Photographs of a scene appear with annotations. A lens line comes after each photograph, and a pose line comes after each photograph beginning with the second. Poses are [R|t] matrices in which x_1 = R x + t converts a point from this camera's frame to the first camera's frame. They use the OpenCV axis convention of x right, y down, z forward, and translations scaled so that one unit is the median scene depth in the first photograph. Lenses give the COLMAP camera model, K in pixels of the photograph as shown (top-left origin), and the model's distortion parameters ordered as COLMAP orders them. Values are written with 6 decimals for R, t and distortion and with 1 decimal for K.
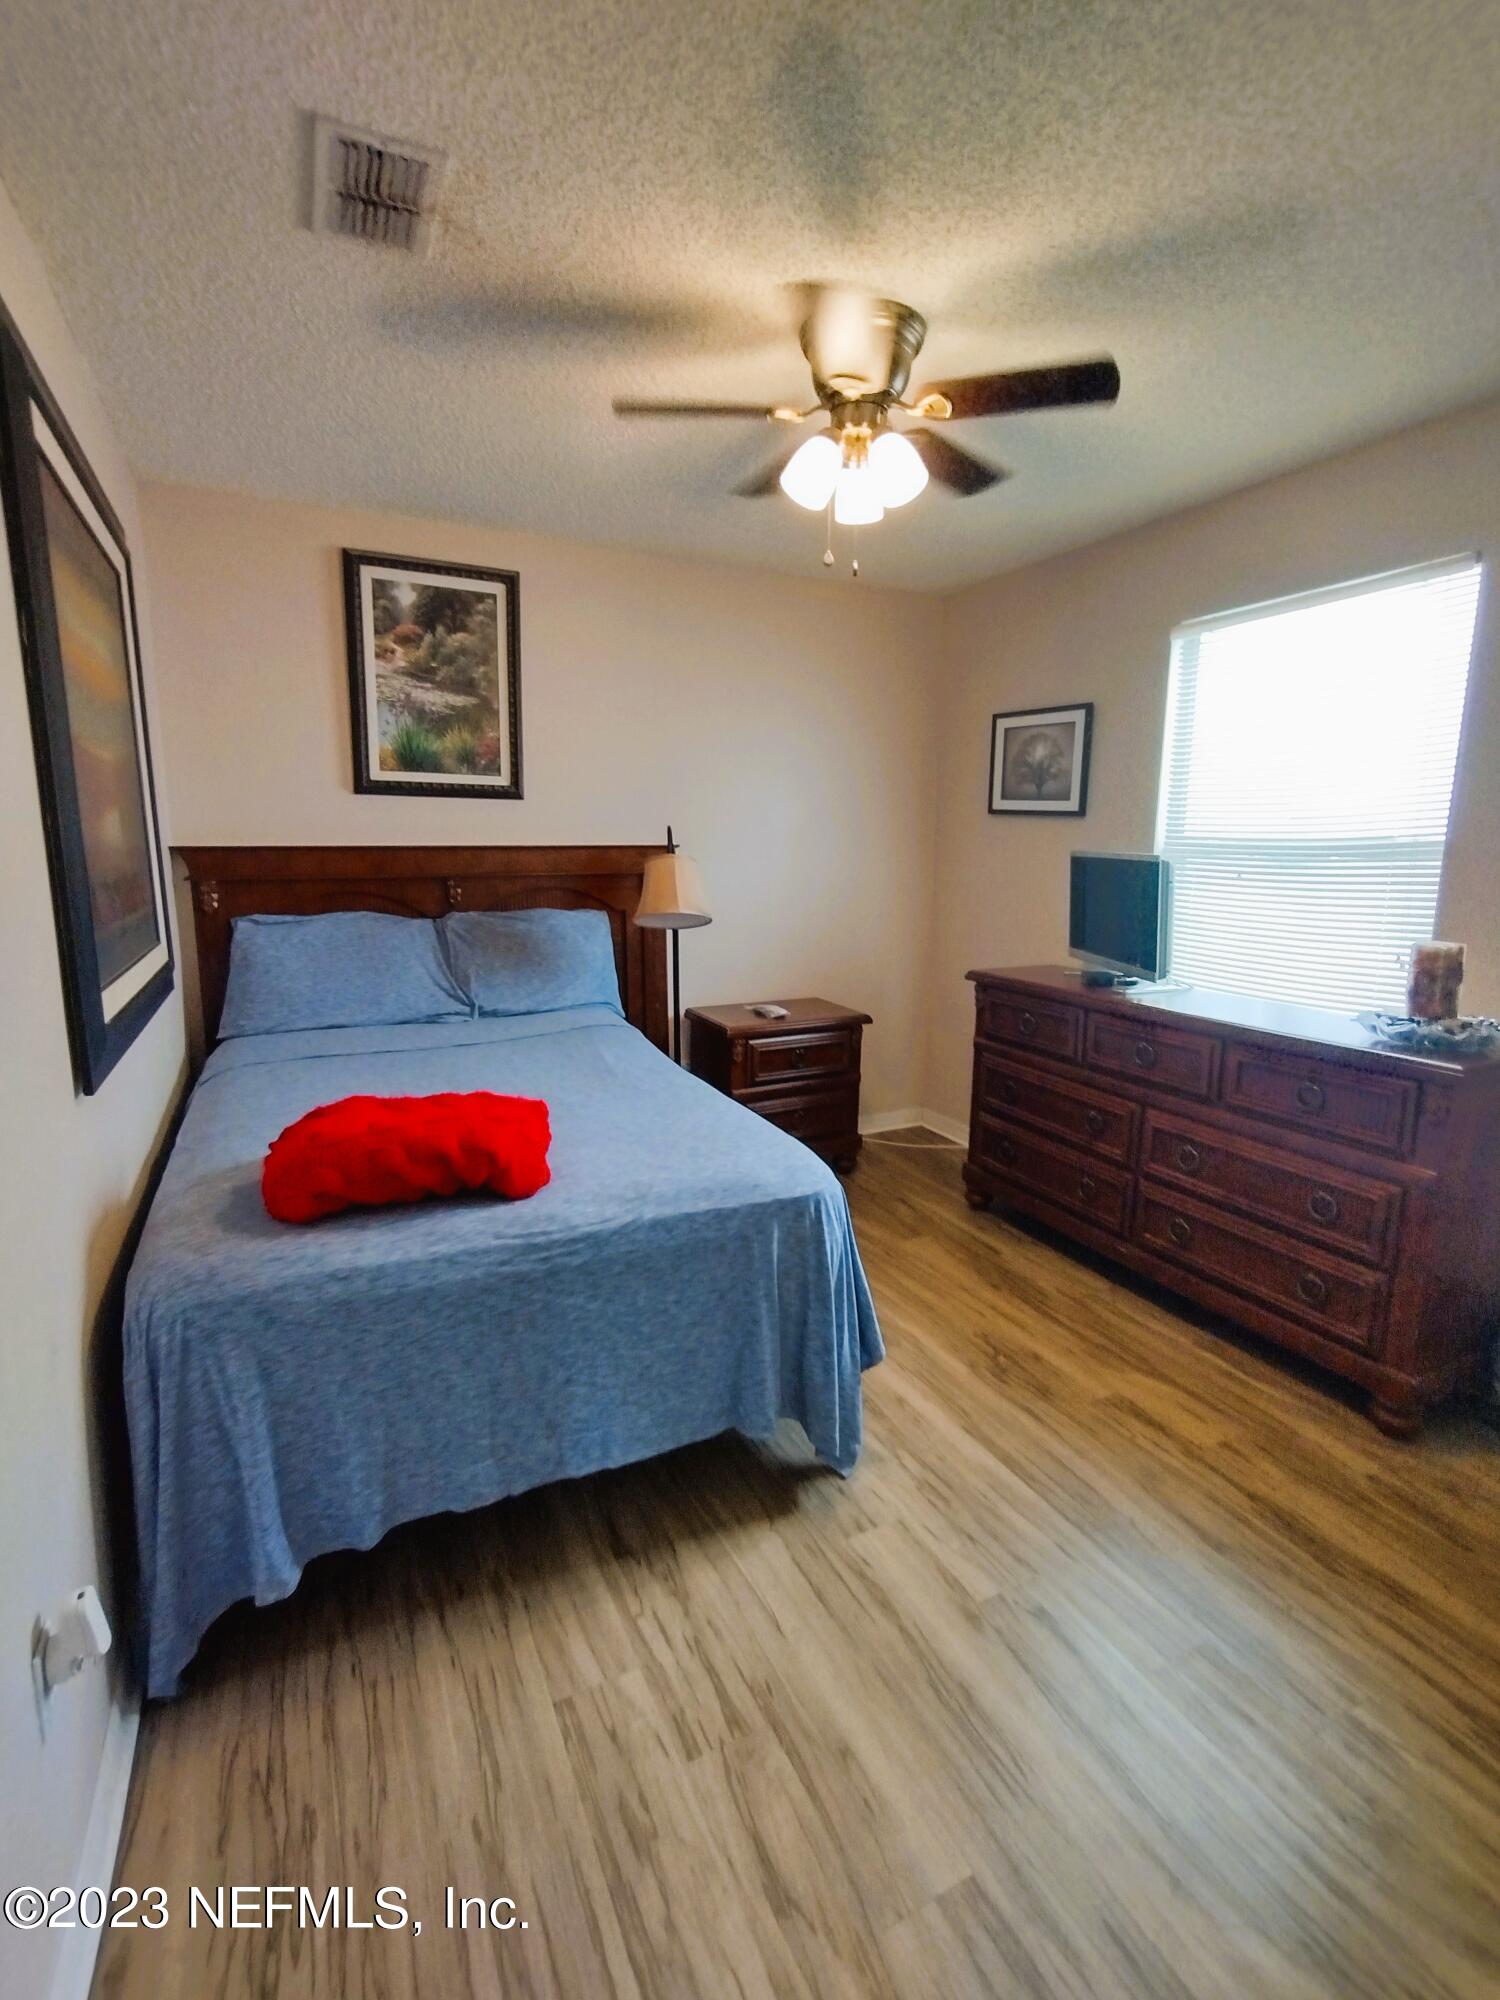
lens RADIAL K [[936.1, 0, 754.1], [0, 936.1, 997.0], [0, 0, 1]] dist [-0.013218, 0.003035]
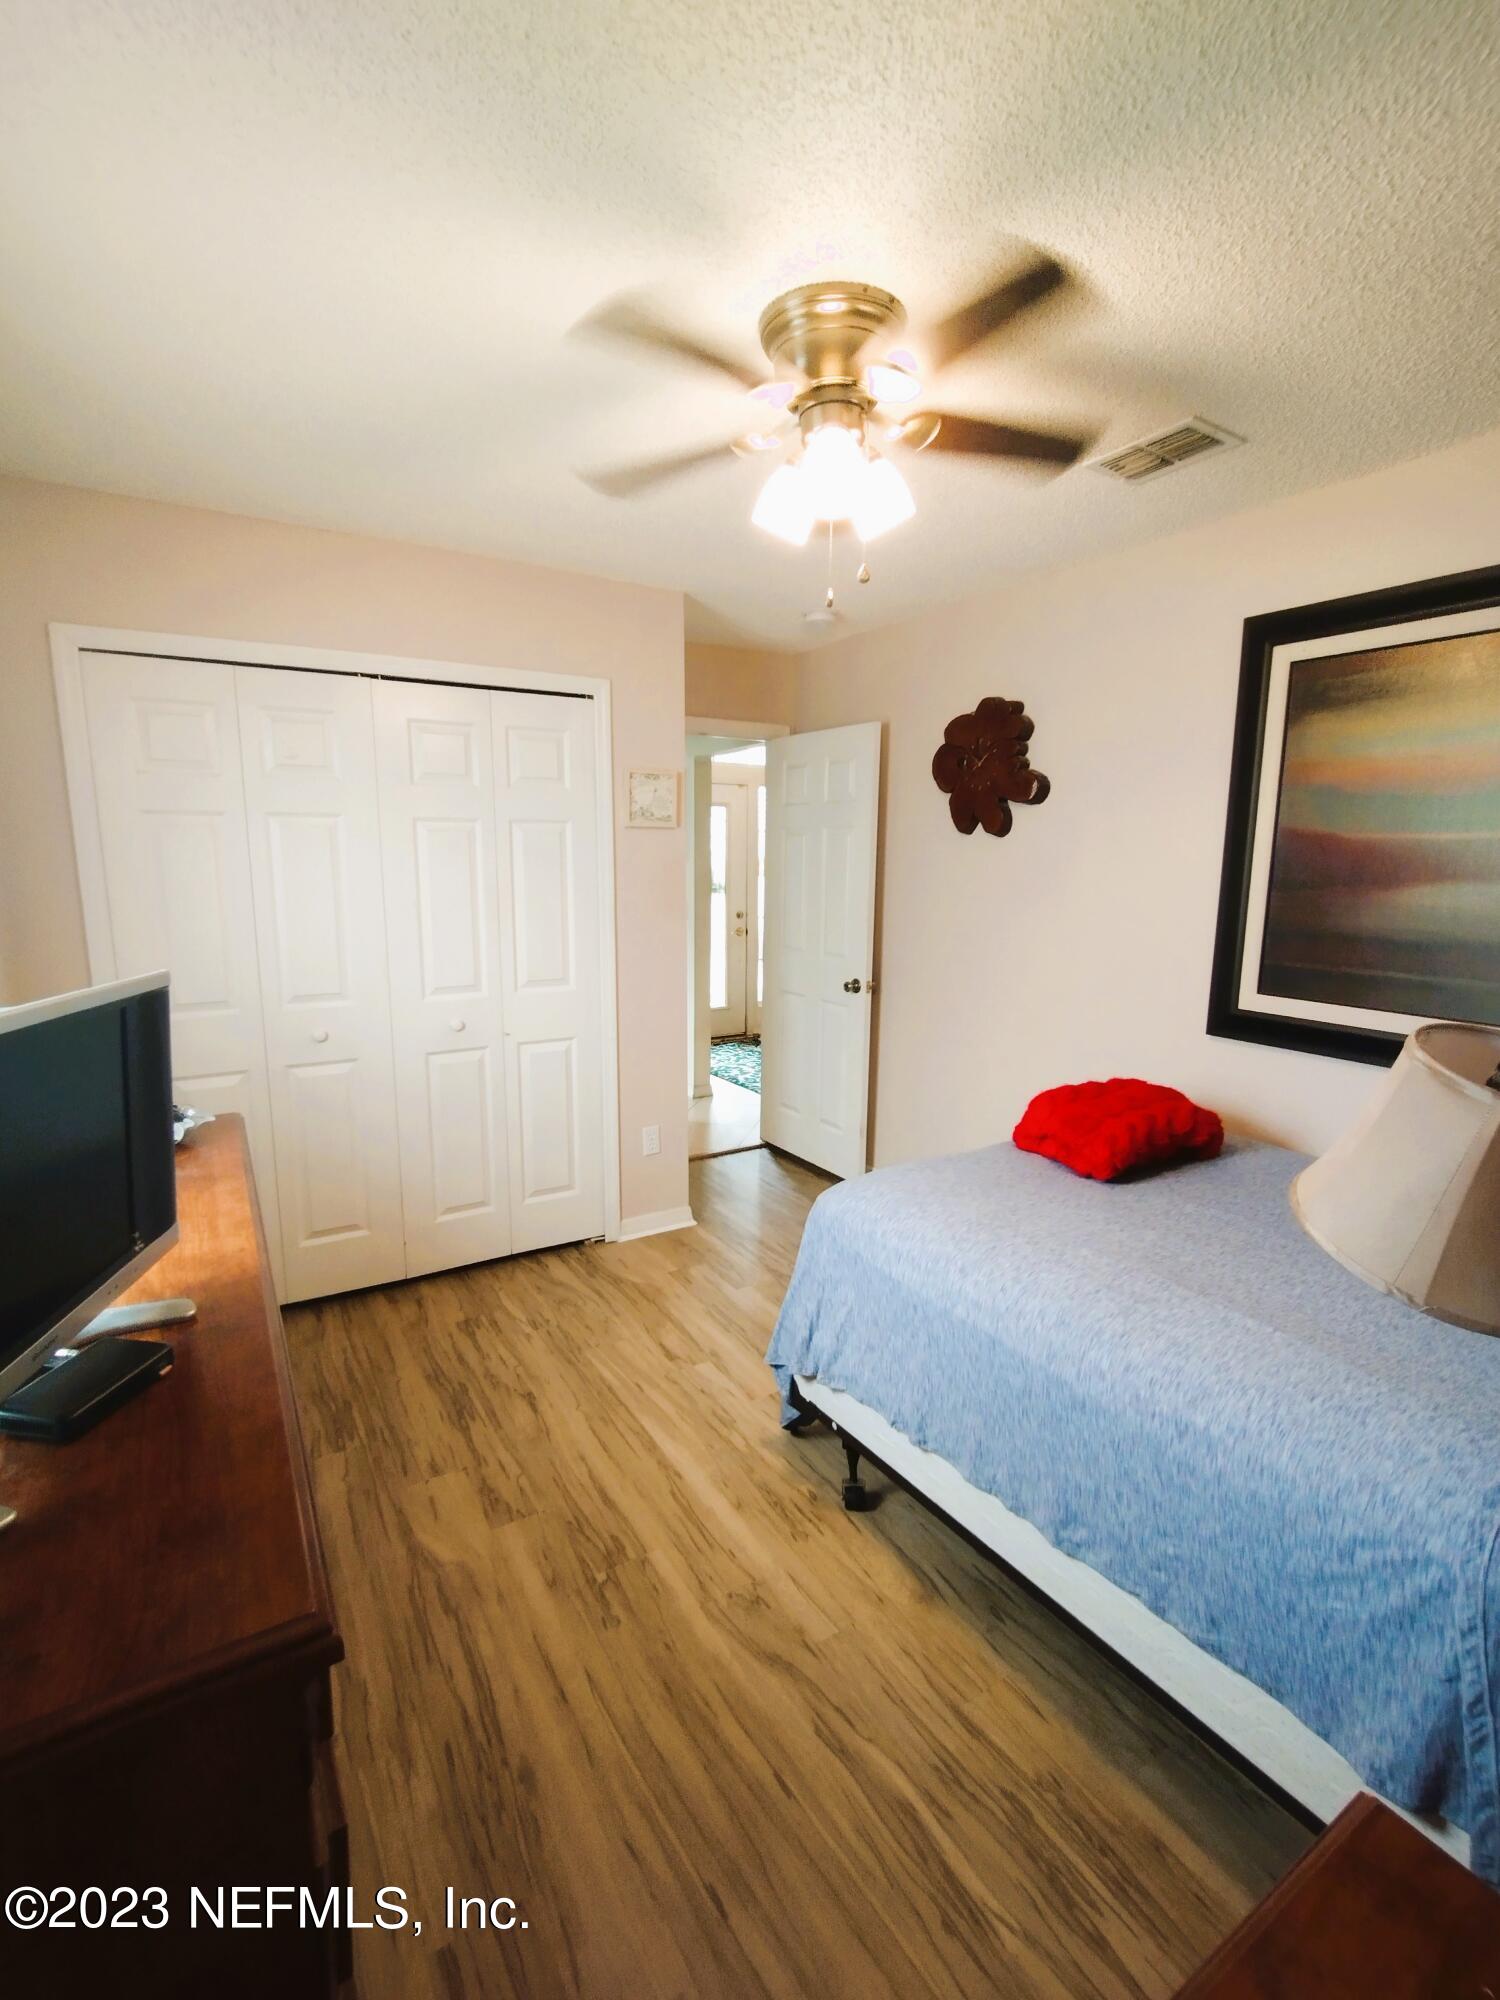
lens RADIAL K [[936.1, 0, 750.2], [0, 936.1, 1001.2], [0, 0, 1]] dist [-0.013218, 0.003035]
pose [[-0.996559, -0.005982, -0.082666, 0.235050], [-0.031746, 0.948880, 0.314035, -0.357406], [0.076562, 0.315579, -0.945806, 1.797077]]
